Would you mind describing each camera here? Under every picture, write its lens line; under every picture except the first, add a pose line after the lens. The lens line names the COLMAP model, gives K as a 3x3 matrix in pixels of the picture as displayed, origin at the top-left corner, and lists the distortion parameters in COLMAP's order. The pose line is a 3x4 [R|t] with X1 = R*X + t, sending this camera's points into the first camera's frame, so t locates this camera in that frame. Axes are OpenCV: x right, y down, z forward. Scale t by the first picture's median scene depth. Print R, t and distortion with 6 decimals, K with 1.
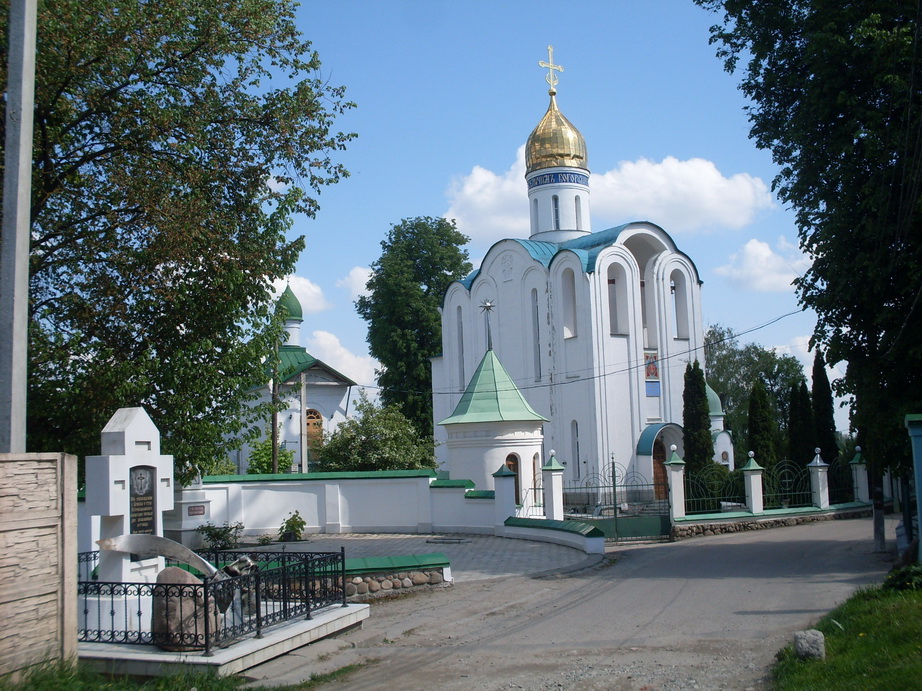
lens RADIAL K [[1073.6, 0, 461.0], [0, 1073.6, 345.5], [0, 0, 1]] dist [-0.304774, 0.522653]
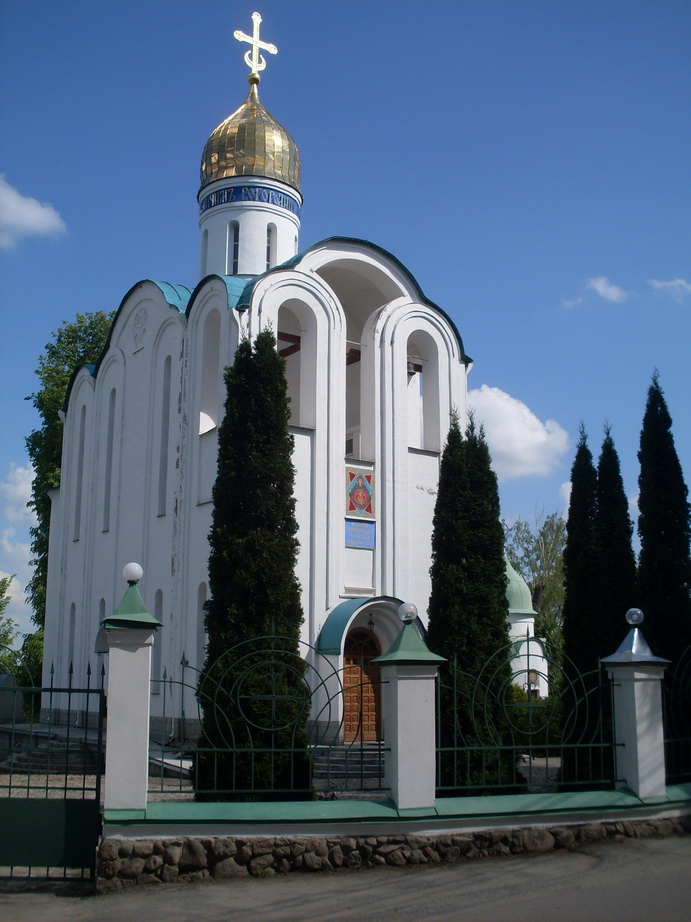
lens RADIAL K [[1073.6, 0, 345.5], [0, 1073.6, 461.0], [0, 0, 1]] dist [-0.304774, 0.522653]
pose [[0.999236, 0.038865, 0.004108, 0.164994], [-0.038209, 0.993608, -0.106221, 0.060313], [-0.008210, 0.105983, 0.994334, 0.443200]]
